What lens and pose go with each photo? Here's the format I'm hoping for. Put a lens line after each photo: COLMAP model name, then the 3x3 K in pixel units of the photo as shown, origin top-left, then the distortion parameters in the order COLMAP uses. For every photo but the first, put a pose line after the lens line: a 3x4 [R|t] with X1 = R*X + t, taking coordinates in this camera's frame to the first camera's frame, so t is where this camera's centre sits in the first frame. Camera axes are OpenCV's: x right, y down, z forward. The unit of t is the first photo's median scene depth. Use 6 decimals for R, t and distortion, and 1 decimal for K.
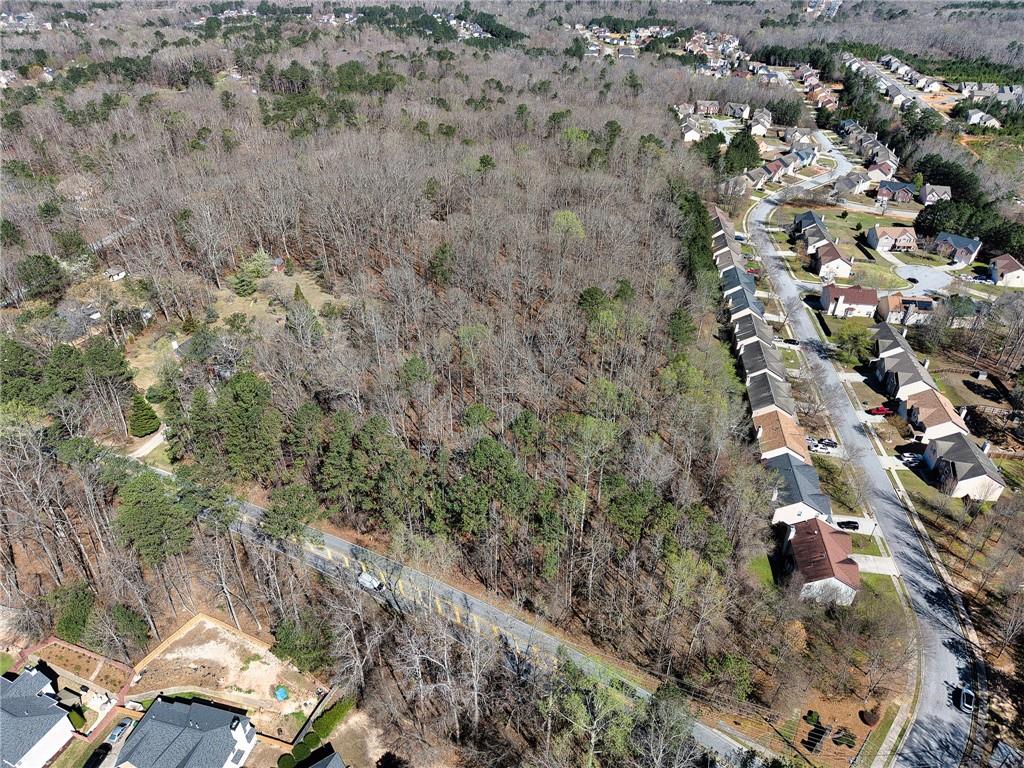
lens RADIAL K [[693.8, 0, 502.5], [0, 693.8, 381.7], [0, 0, 1]] dist [0.011342, -0.009705]
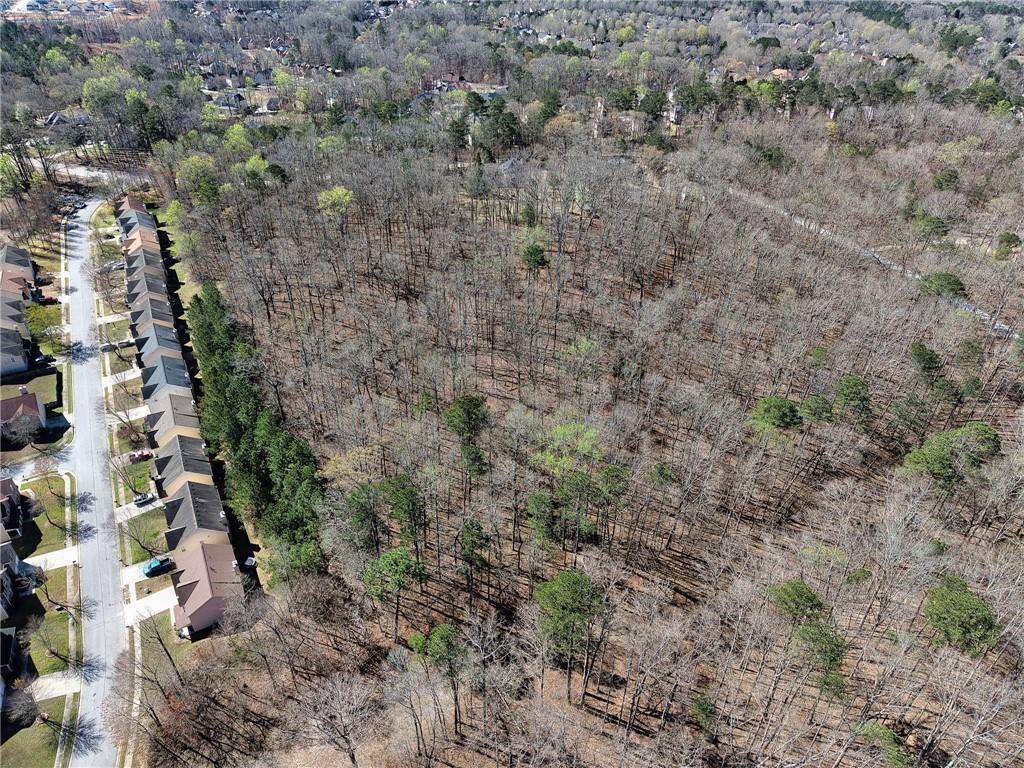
lens RADIAL K [[693.8, 0, 502.5], [0, 693.8, 381.7], [0, 0, 1]] dist [0.011342, -0.009705]
pose [[-0.806901, 0.333695, -0.487400, 0.376728], [-0.326516, 0.435639, 0.838812, -0.821408], [0.492238, 0.835982, -0.242560, 1.255202]]
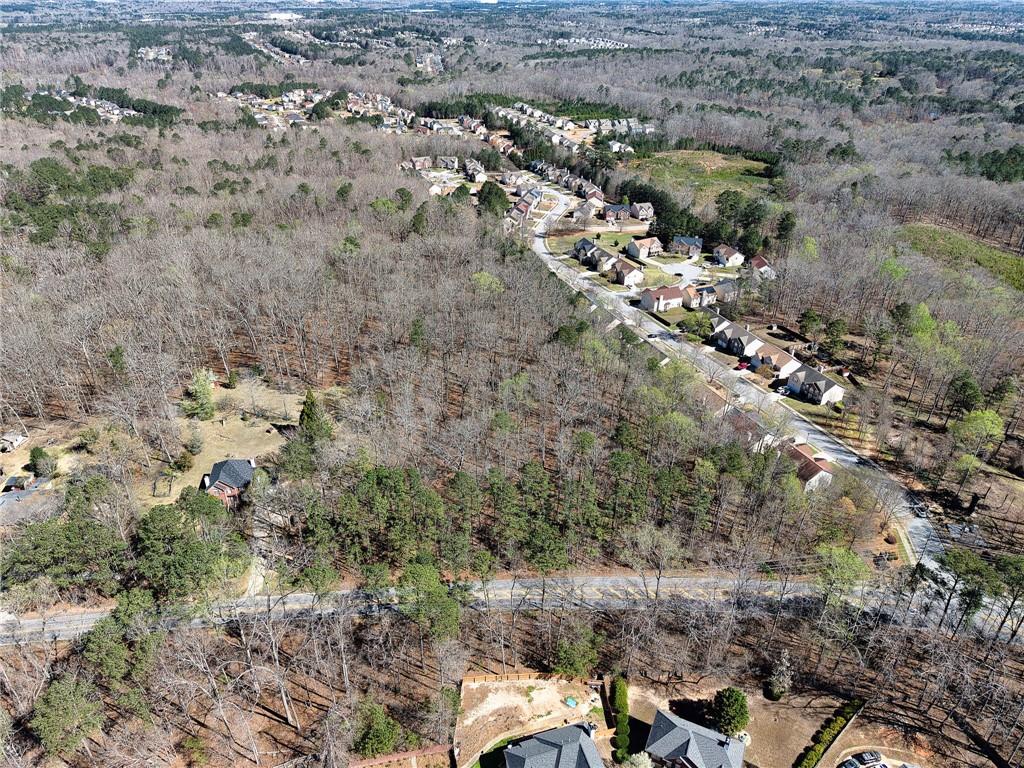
lens RADIAL K [[693.8, 0, 502.5], [0, 693.8, 381.7], [0, 0, 1]] dist [0.011342, -0.009705]
pose [[0.857948, -0.255517, 0.445685, -0.354406], [0.281919, 0.959410, 0.007346, -0.052365], [-0.429472, 0.119345, 0.895160, -0.034415]]
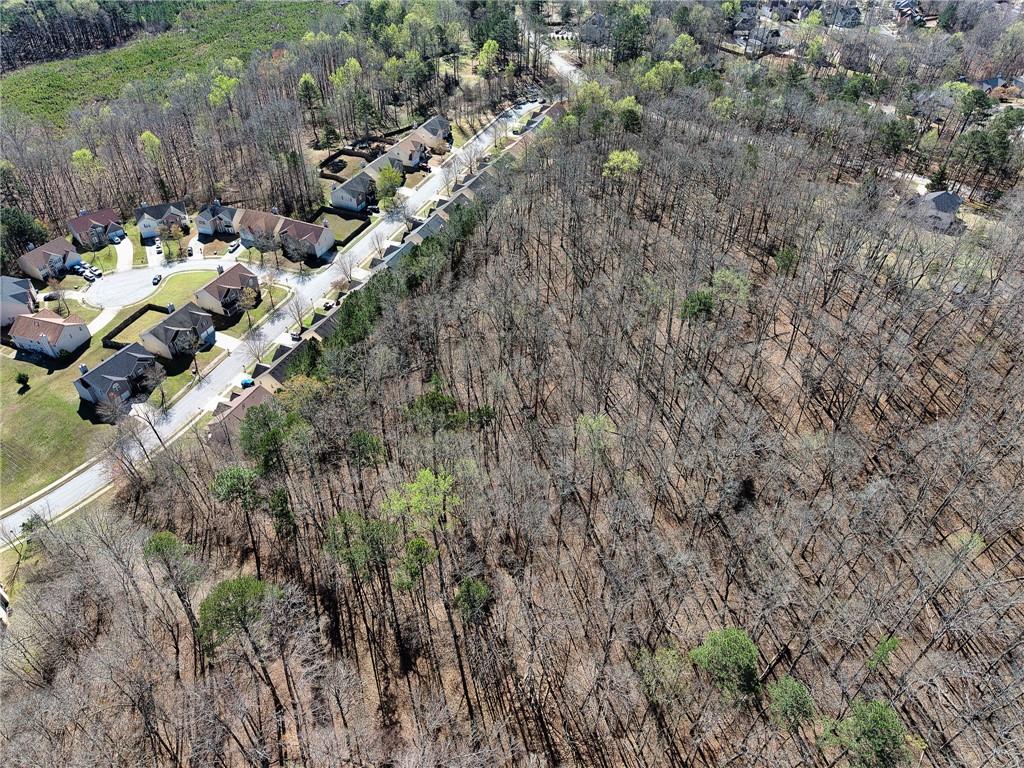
lens RADIAL K [[693.8, 0, 502.5], [0, 693.8, 381.7], [0, 0, 1]] dist [0.011342, -0.009705]
pose [[-0.965901, -0.173756, 0.191950, 0.012676], [0.135285, 0.293414, 0.946365, -0.834715], [-0.220758, 0.940062, -0.259902, 1.233652]]
